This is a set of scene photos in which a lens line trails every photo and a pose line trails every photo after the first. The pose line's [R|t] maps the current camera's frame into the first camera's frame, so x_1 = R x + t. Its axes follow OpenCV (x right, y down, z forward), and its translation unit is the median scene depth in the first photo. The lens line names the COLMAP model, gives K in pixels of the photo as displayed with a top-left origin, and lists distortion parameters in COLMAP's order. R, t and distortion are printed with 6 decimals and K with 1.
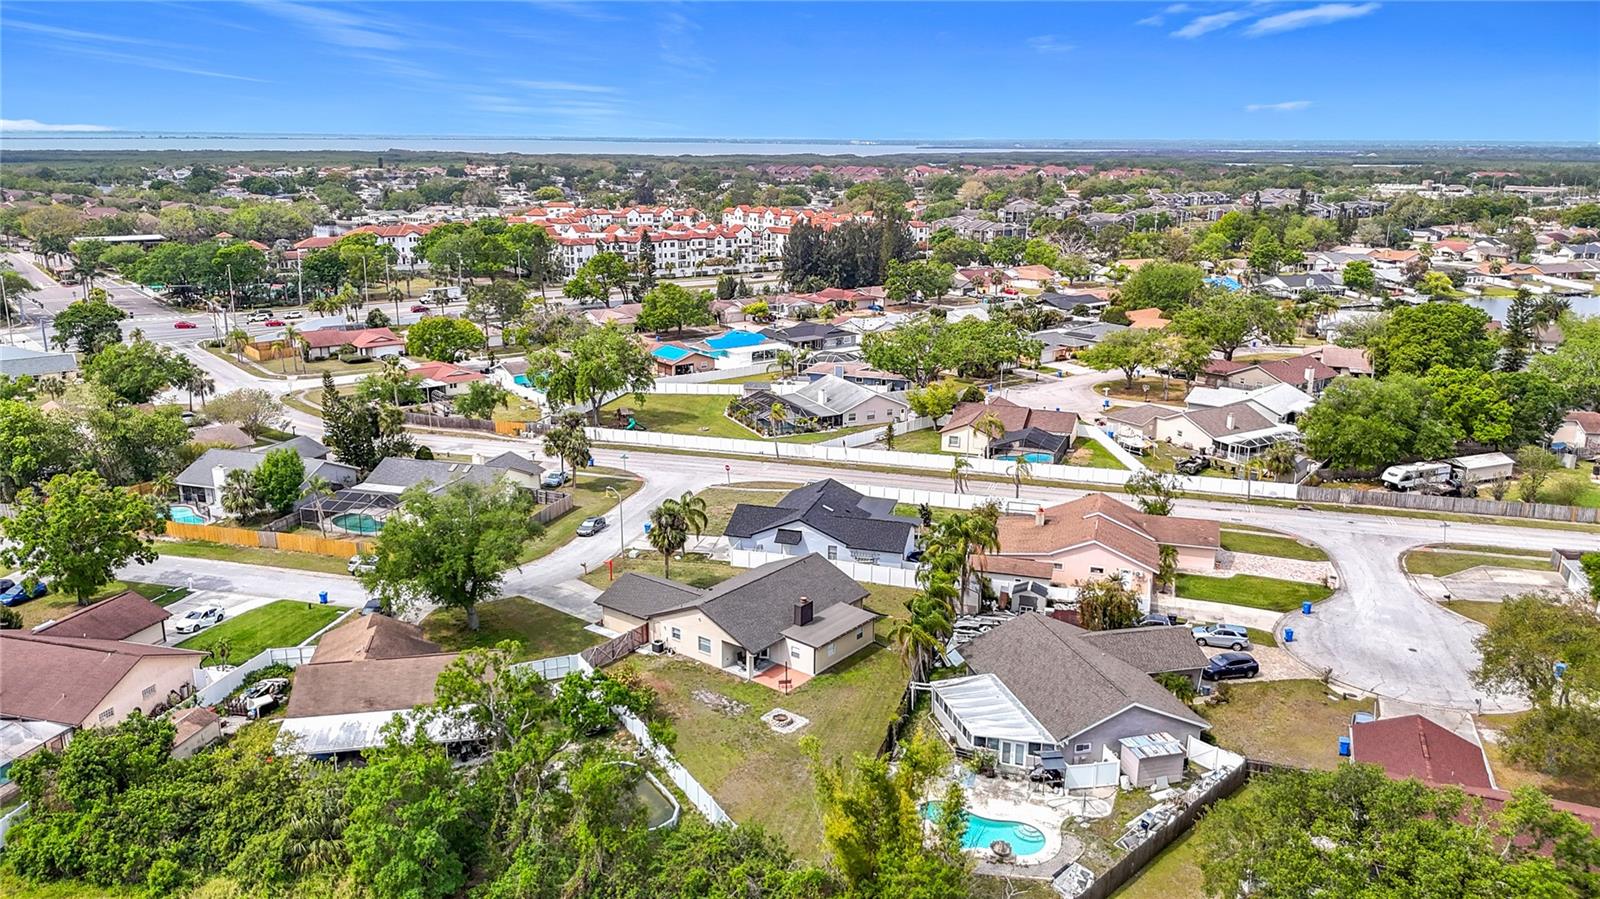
lens RADIAL K [[1194.0, 0, 800.0], [0, 1194.0, 449.5], [0, 0, 1]] dist [0.156613, -0.412180]
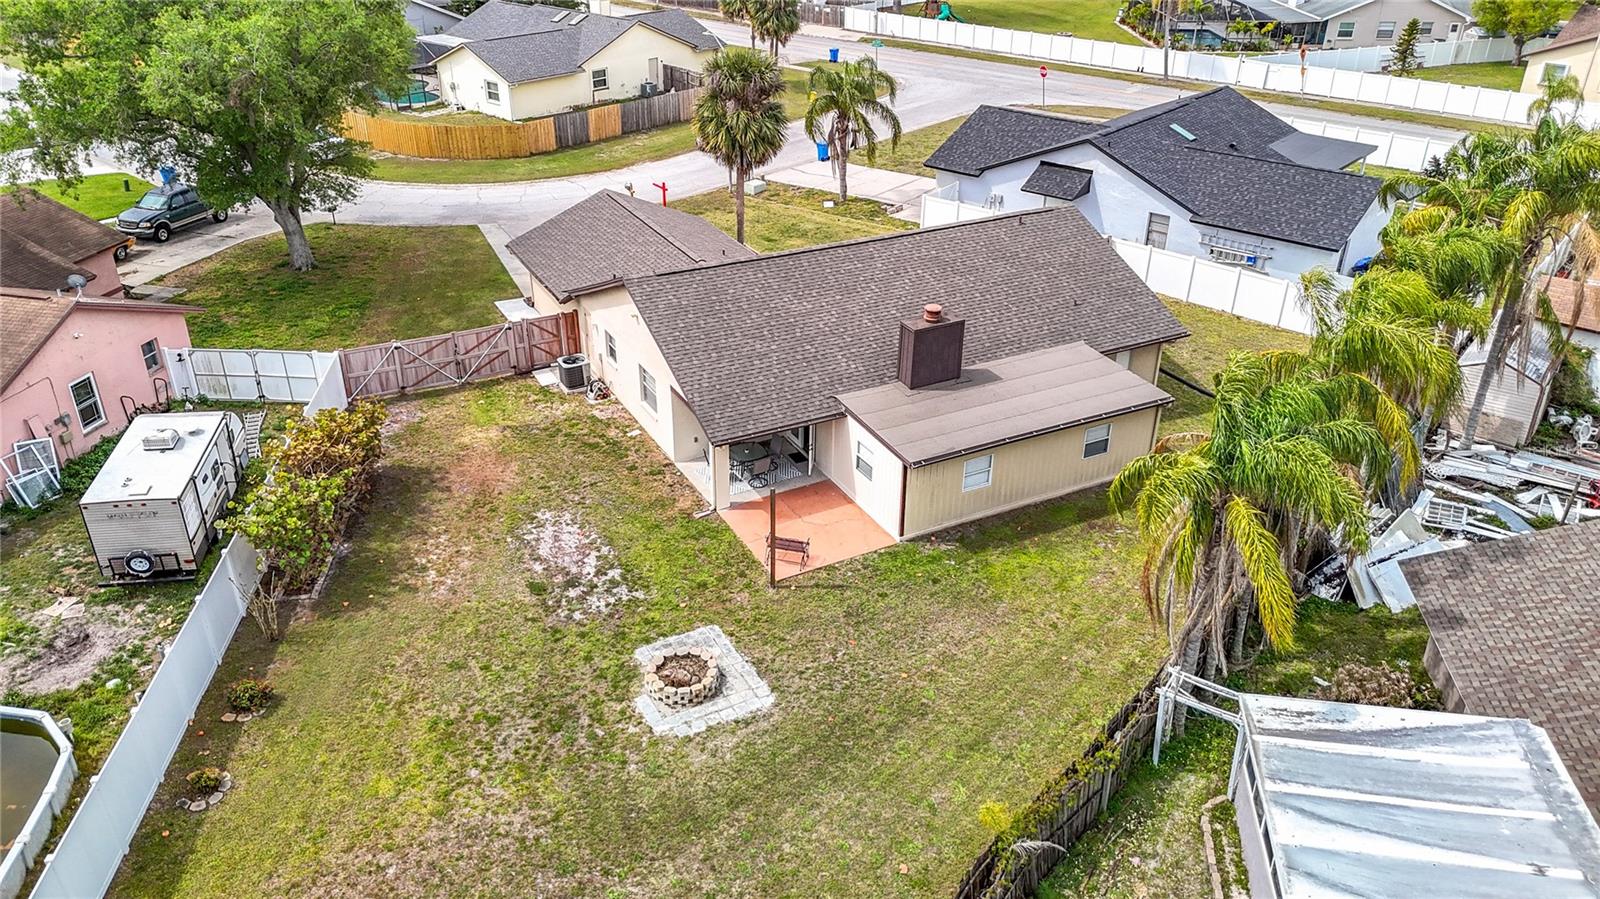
lens RADIAL K [[1171.6, 0, 800.0], [0, 1171.6, 449.5], [0, 0, 1]] dist [0.089266, -0.099688]
pose [[0.909458, 0.197528, -0.365880, 0.094556], [-0.109174, 0.962520, 0.248266, 0.084218], [0.401207, -0.185843, 0.896937, 0.675150]]
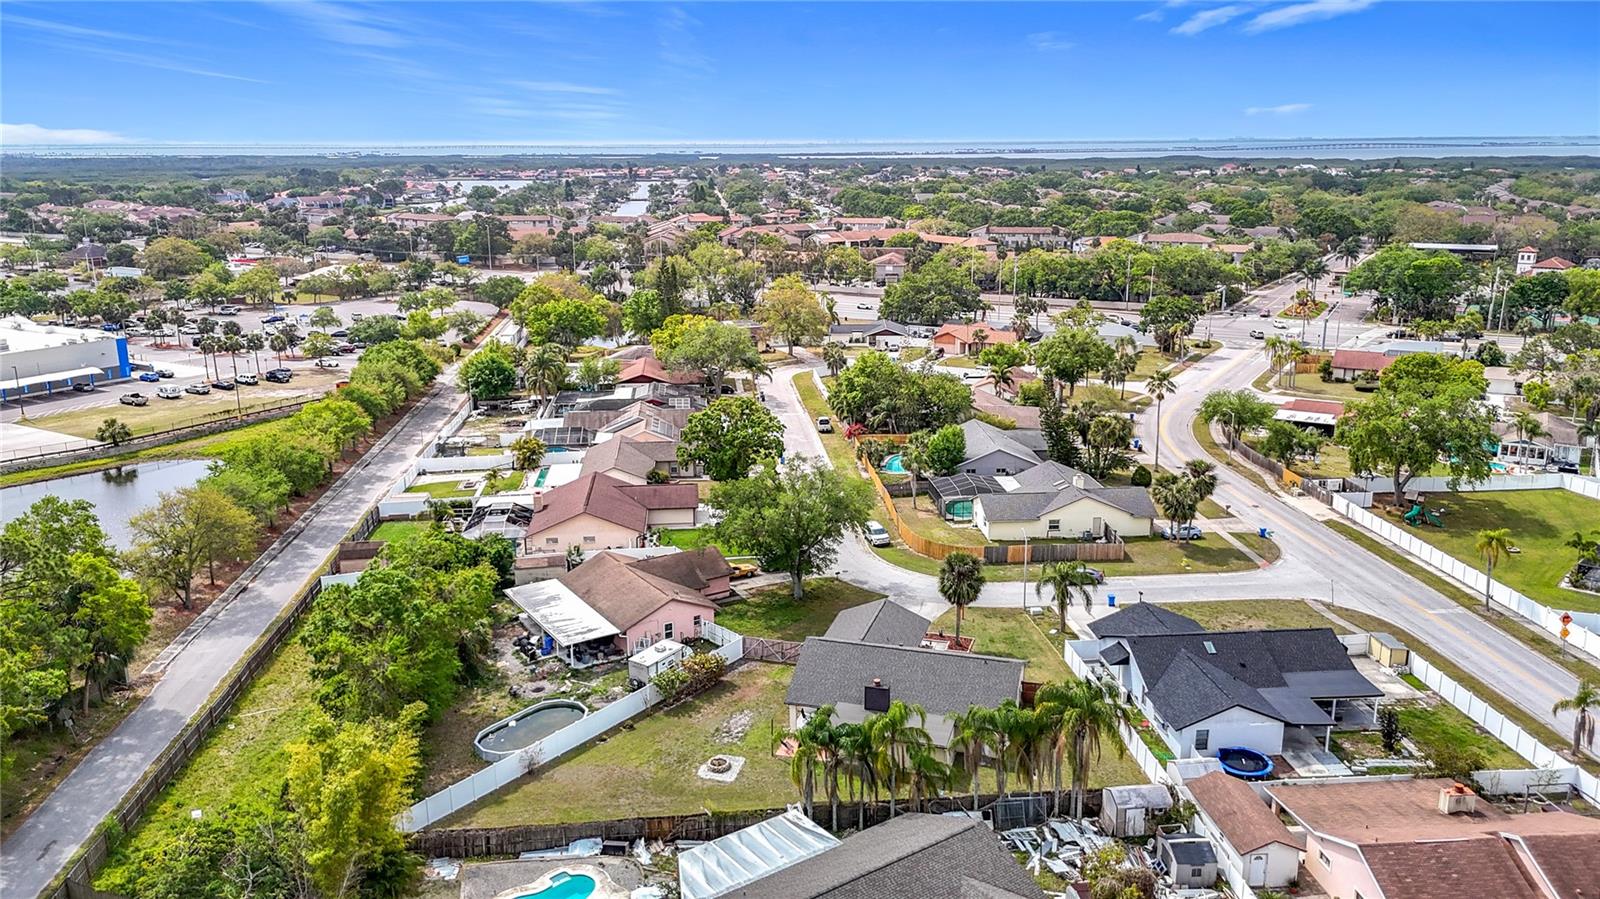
lens RADIAL K [[1171.6, 0, 800.0], [0, 1171.6, 449.5], [0, 0, 1]] dist [0.089266, -0.099688]
pose [[0.364721, 0.216672, -0.905556, 0.694254], [-0.233028, 0.962839, 0.136524, -0.133292], [0.901486, 0.161227, 0.401659, 0.577415]]
